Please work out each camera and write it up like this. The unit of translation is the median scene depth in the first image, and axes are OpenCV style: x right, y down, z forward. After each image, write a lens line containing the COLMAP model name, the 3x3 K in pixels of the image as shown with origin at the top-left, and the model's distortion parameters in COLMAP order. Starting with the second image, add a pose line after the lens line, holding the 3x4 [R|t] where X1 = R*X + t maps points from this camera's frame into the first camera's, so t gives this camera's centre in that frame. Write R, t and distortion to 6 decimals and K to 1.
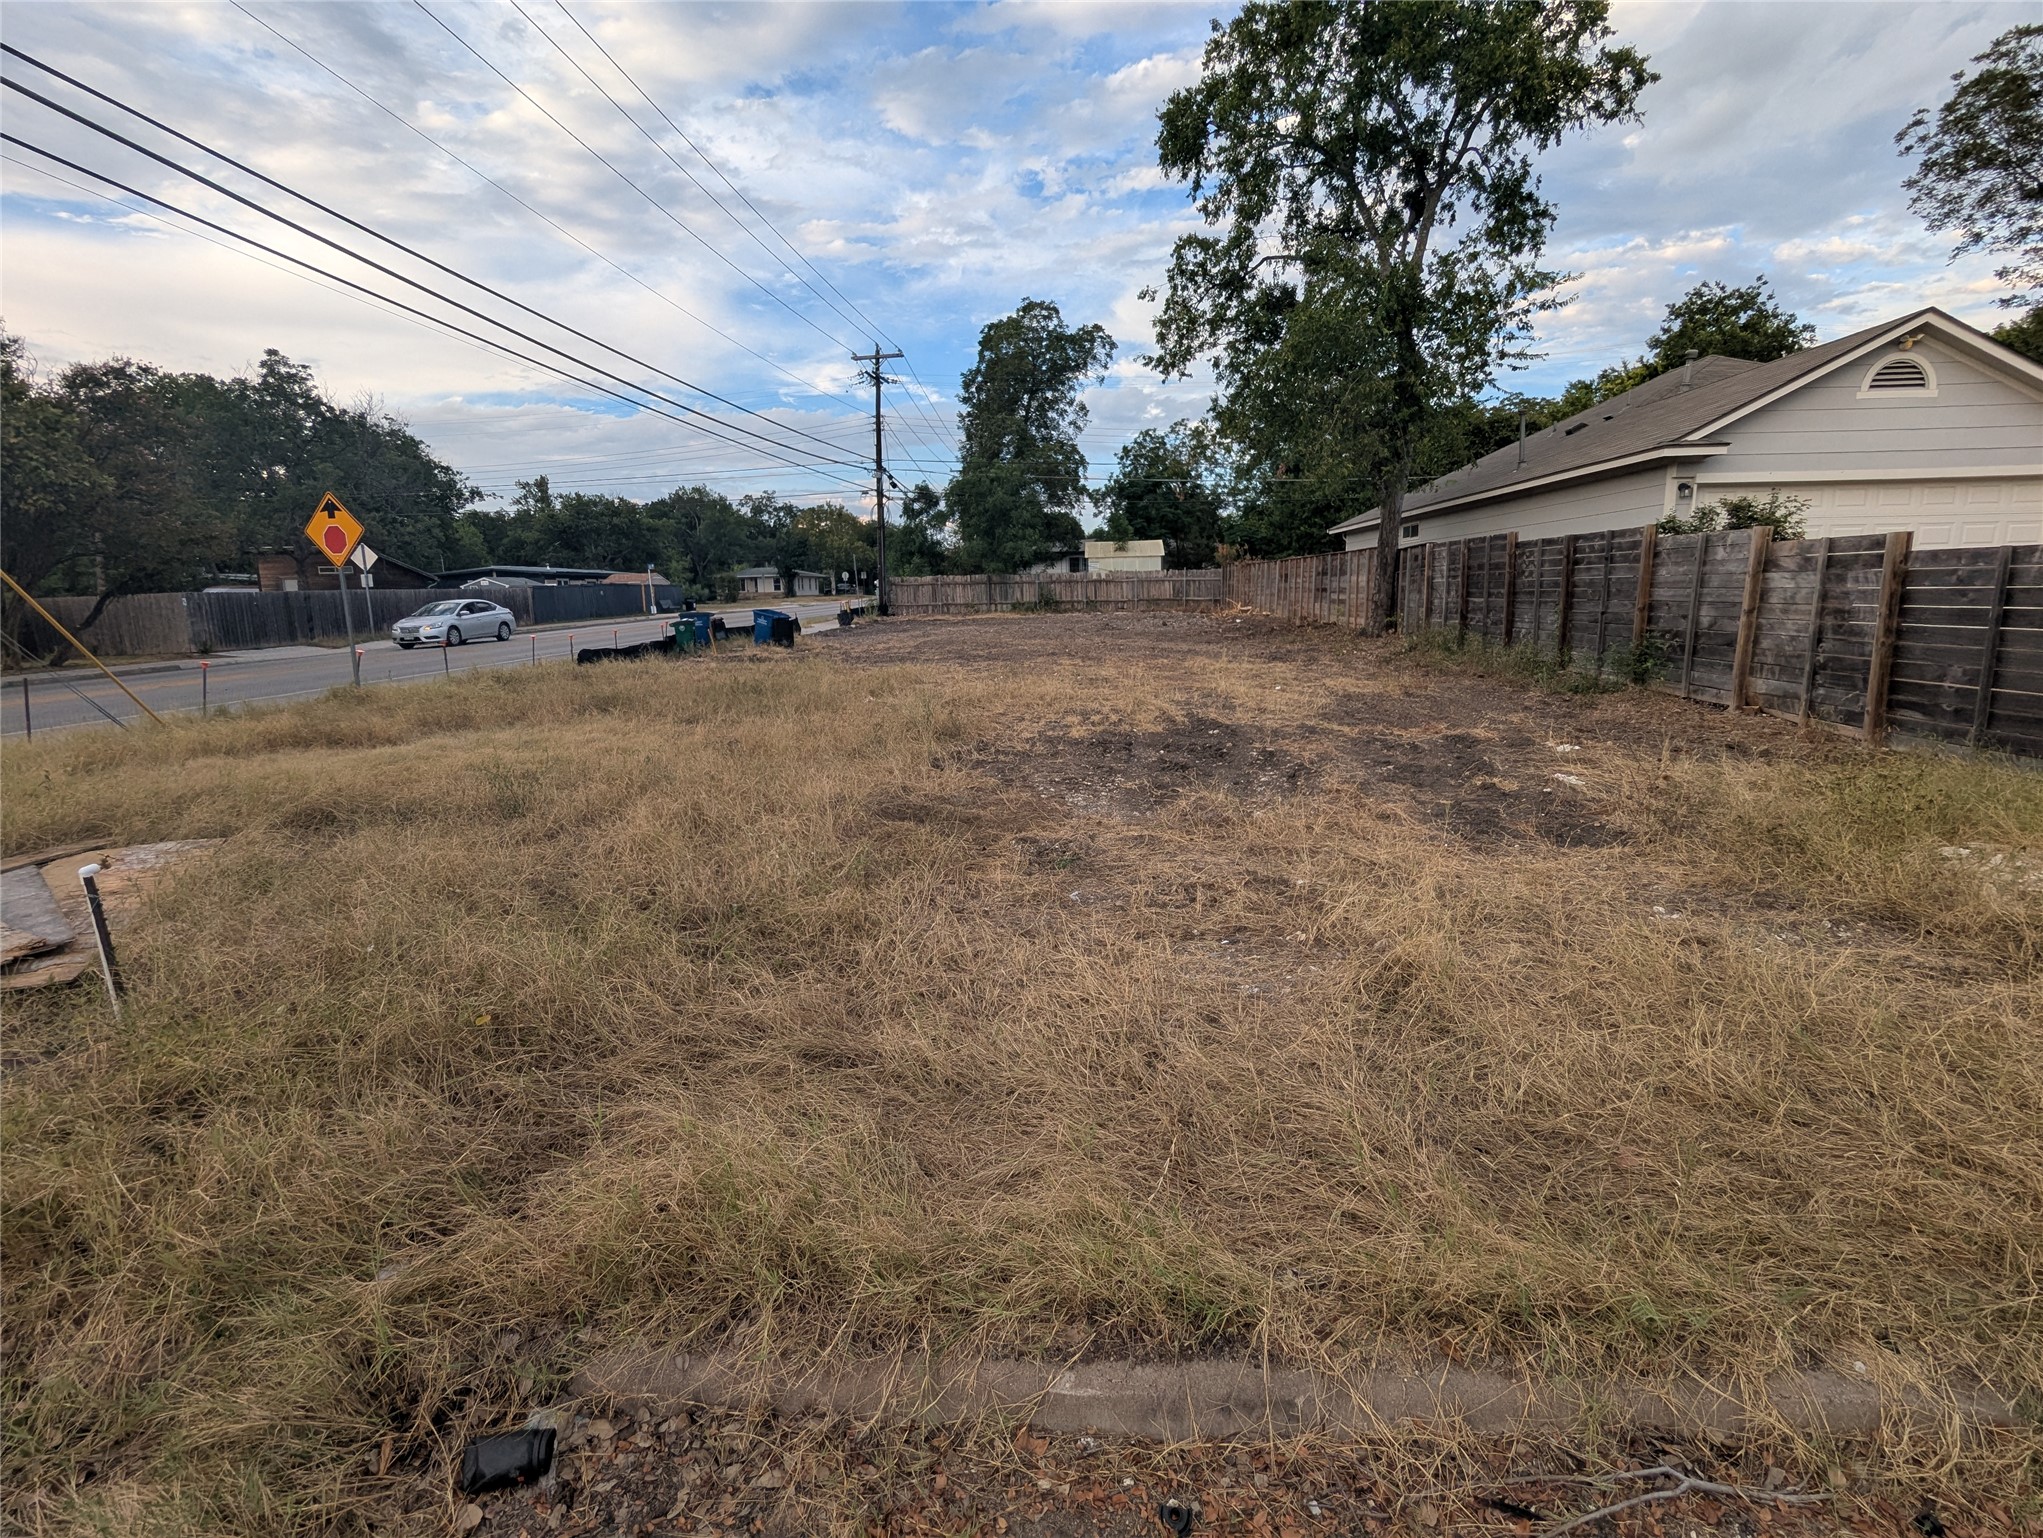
lens RADIAL K [[962.2, 0, 1019.5], [0, 962.2, 770.6], [0, 0, 1]] dist [-0.003178, 0.000312]
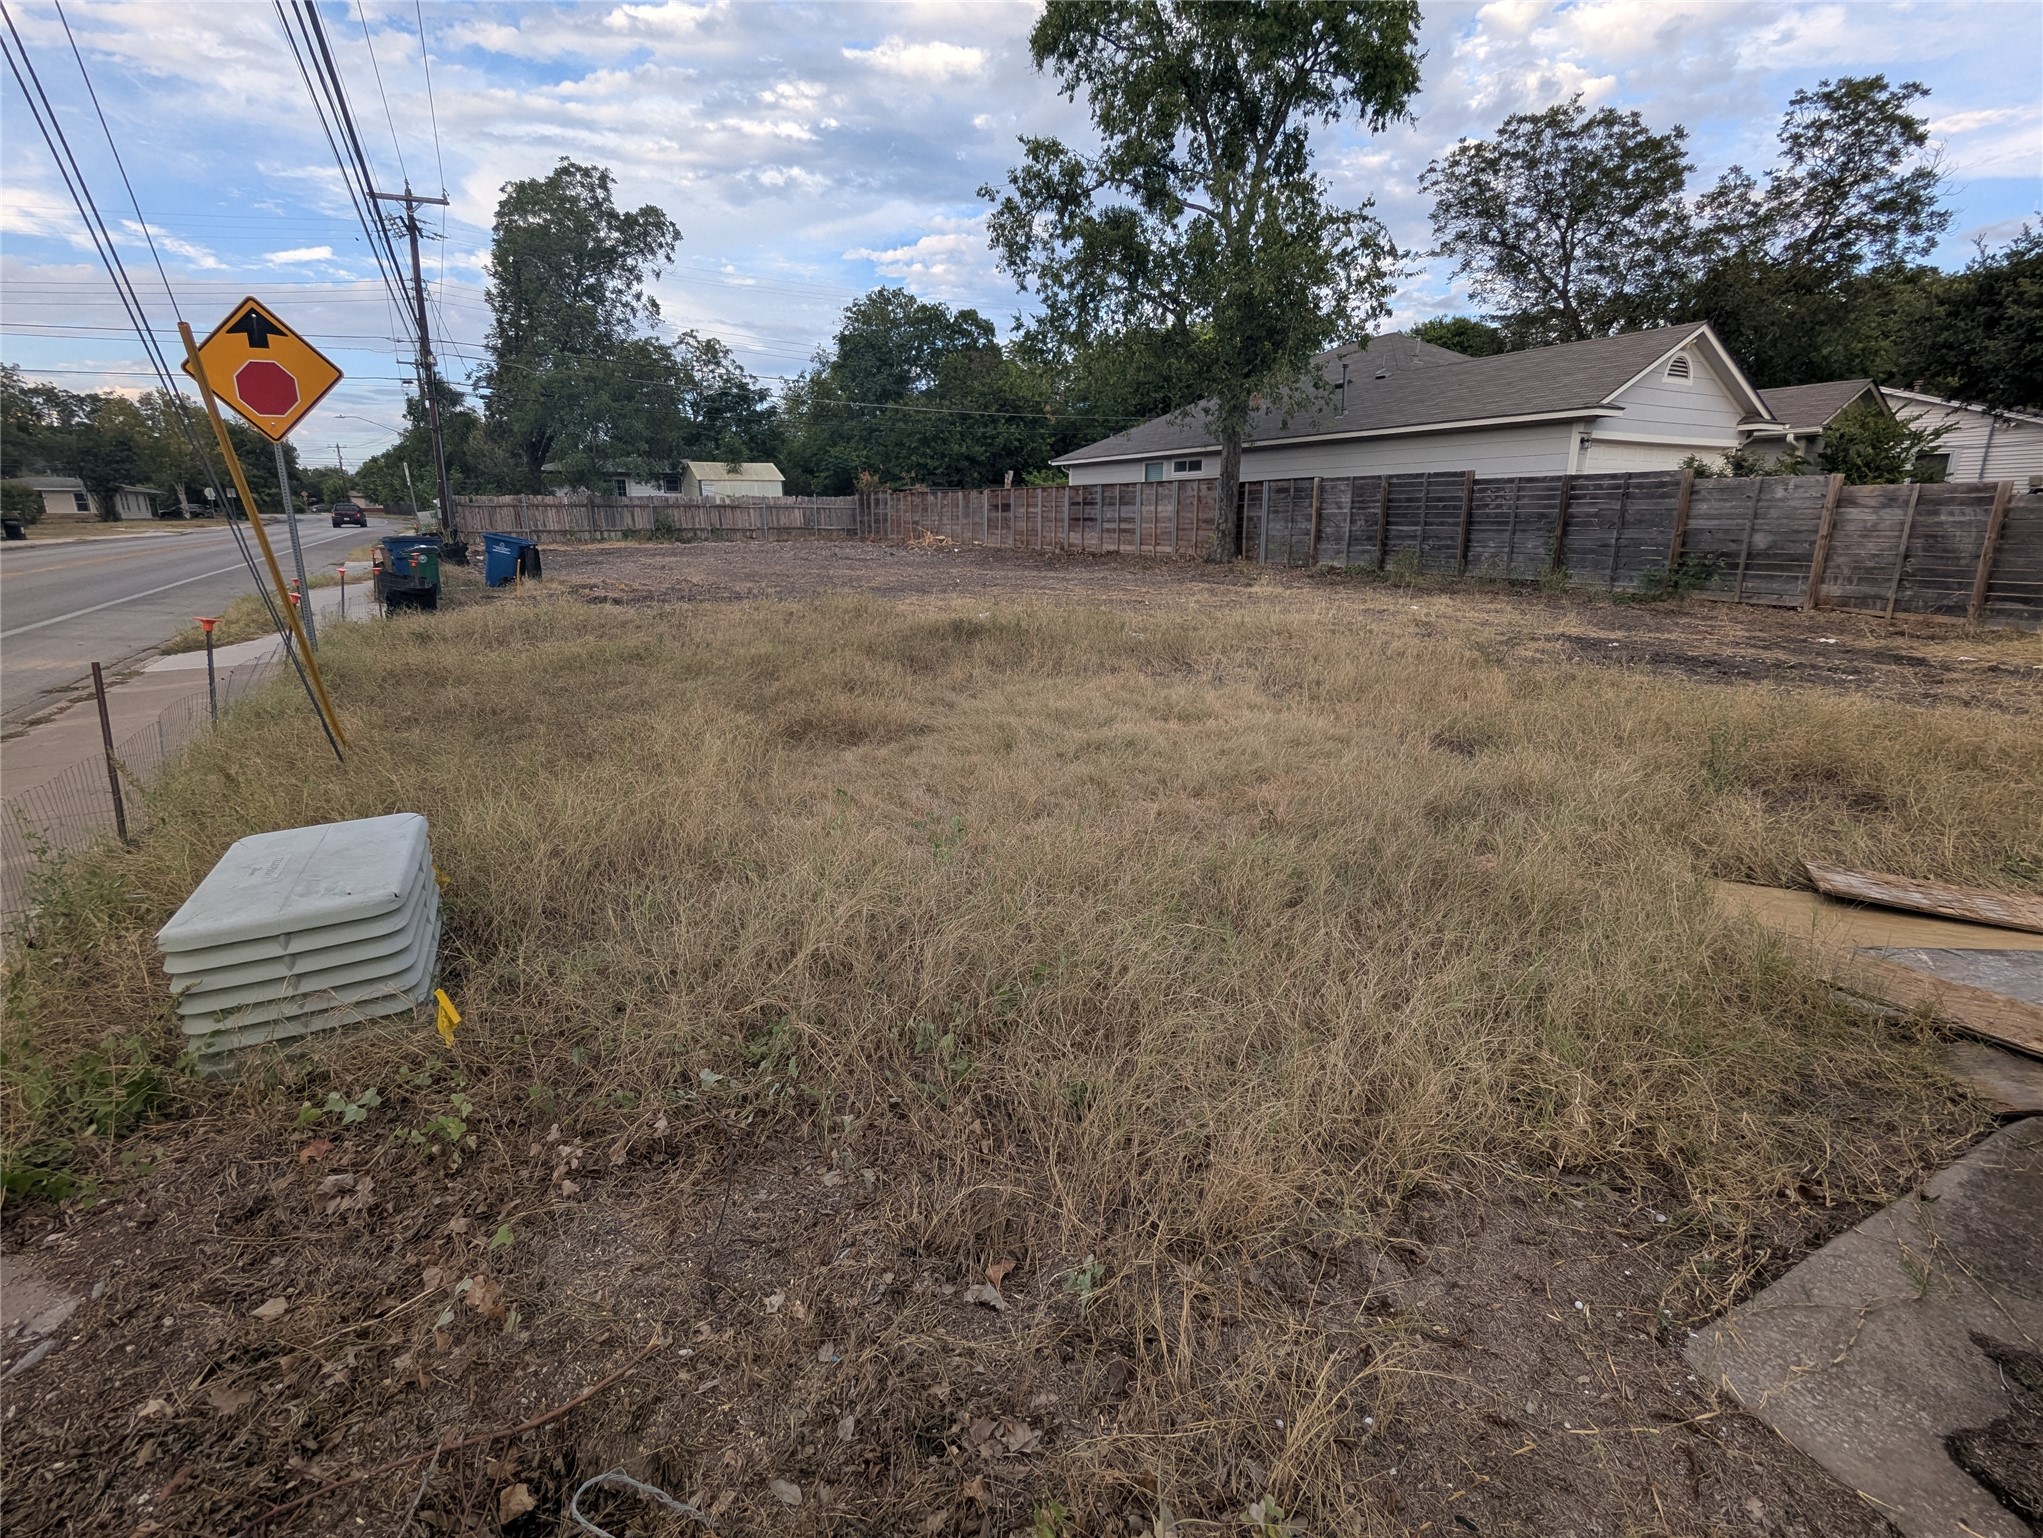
lens RADIAL K [[962.2, 0, 1013.5], [0, 962.2, 767.5], [0, 0, 1]] dist [-0.003178, 0.000312]
pose [[0.839344, -0.119762, 0.530243, -0.187887], [0.085580, 0.992378, 0.088673, -0.011234], [-0.536821, -0.029049, 0.843196, 0.086917]]
